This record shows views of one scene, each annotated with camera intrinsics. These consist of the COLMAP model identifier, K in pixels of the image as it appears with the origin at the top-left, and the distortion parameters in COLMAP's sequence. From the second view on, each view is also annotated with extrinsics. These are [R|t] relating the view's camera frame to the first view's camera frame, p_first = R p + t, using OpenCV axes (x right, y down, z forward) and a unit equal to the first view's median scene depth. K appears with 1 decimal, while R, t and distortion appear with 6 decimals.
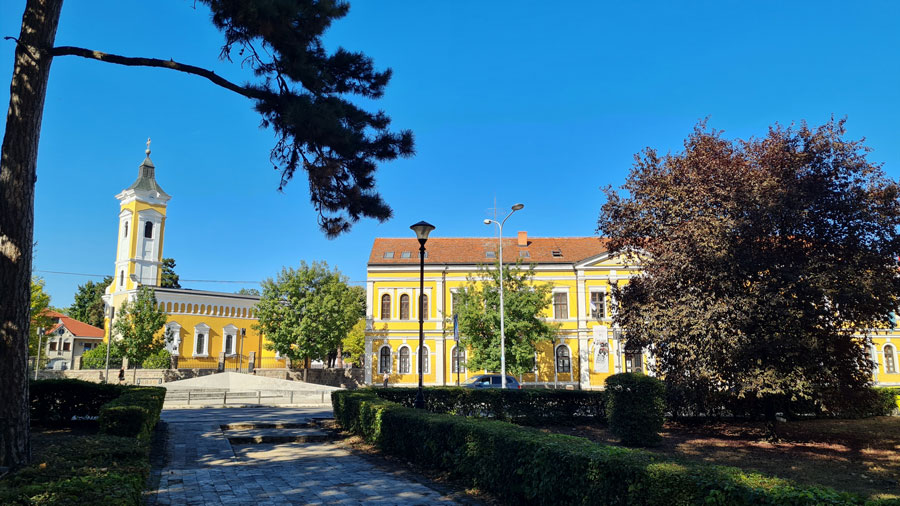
lens RADIAL K [[672.6, 0, 451.0], [0, 672.6, 252.1], [0, 0, 1]] dist [0.038127, -0.002655]
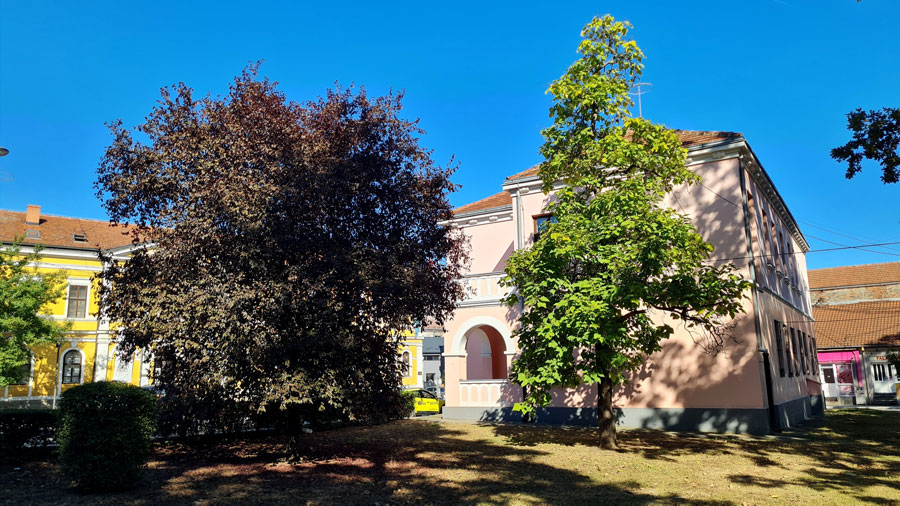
lens RADIAL K [[672.6, 0, 451.0], [0, 672.6, 252.1], [0, 0, 1]] dist [0.038127, -0.002655]
pose [[0.802667, 0.096407, 0.588584, 0.121127], [-0.090065, 0.995125, -0.040173, 0.042285], [-0.589588, -0.020765, 0.807437, 0.233458]]
